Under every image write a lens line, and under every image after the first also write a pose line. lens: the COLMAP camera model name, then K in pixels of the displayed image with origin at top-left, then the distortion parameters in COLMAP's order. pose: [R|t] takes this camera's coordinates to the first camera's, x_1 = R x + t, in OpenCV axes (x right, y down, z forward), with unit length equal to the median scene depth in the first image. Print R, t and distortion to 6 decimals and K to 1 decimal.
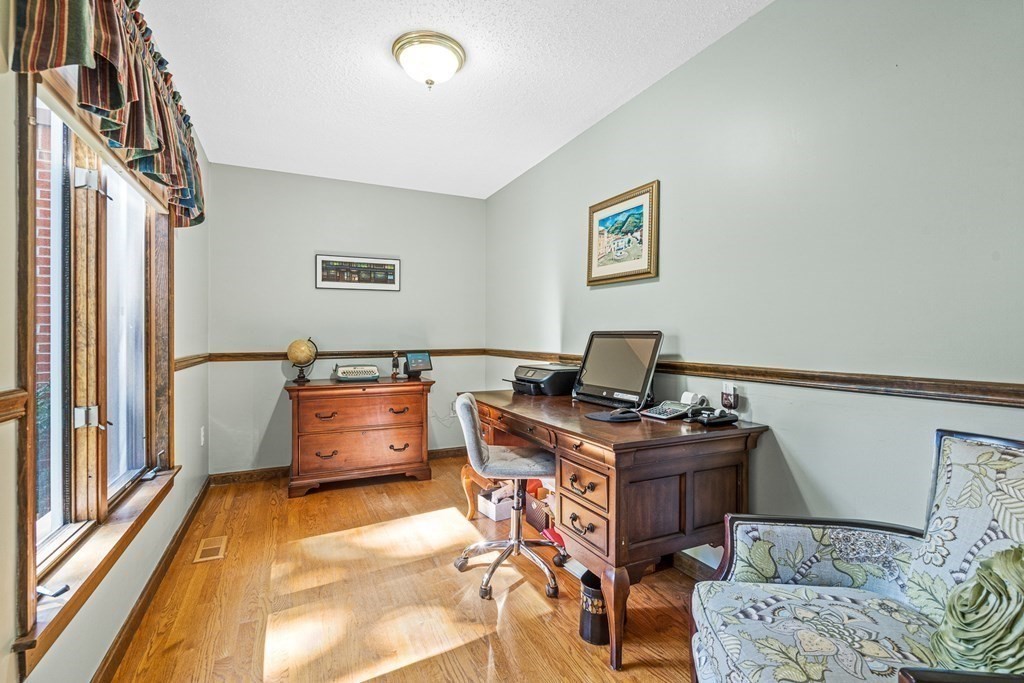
lens RADIAL K [[467.2, 0, 510.0], [0, 467.2, 341.4], [0, 0, 1]] dist [-0.003657, 0.000662]
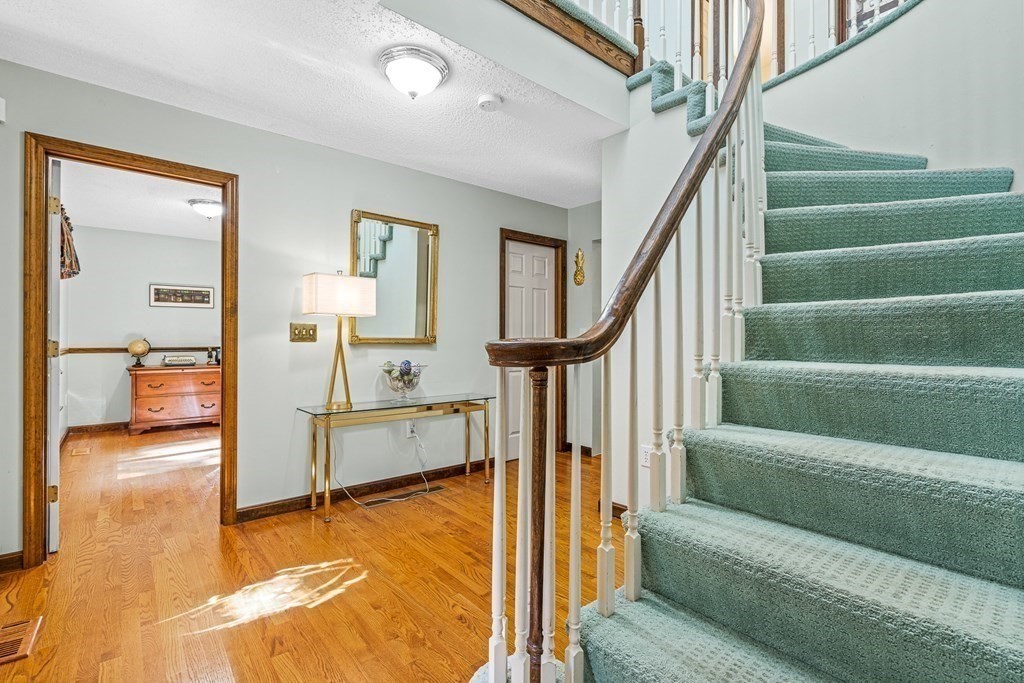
lens RADIAL K [[467.2, 0, 514.3], [0, 467.2, 342.0], [0, 0, 1]] dist [-0.003657, 0.000662]
pose [[0.969528, 0.006871, 0.244884, 0.383722], [-0.008946, 0.999933, 0.007359, -0.018406], [-0.244817, -0.009325, 0.969525, -0.807115]]
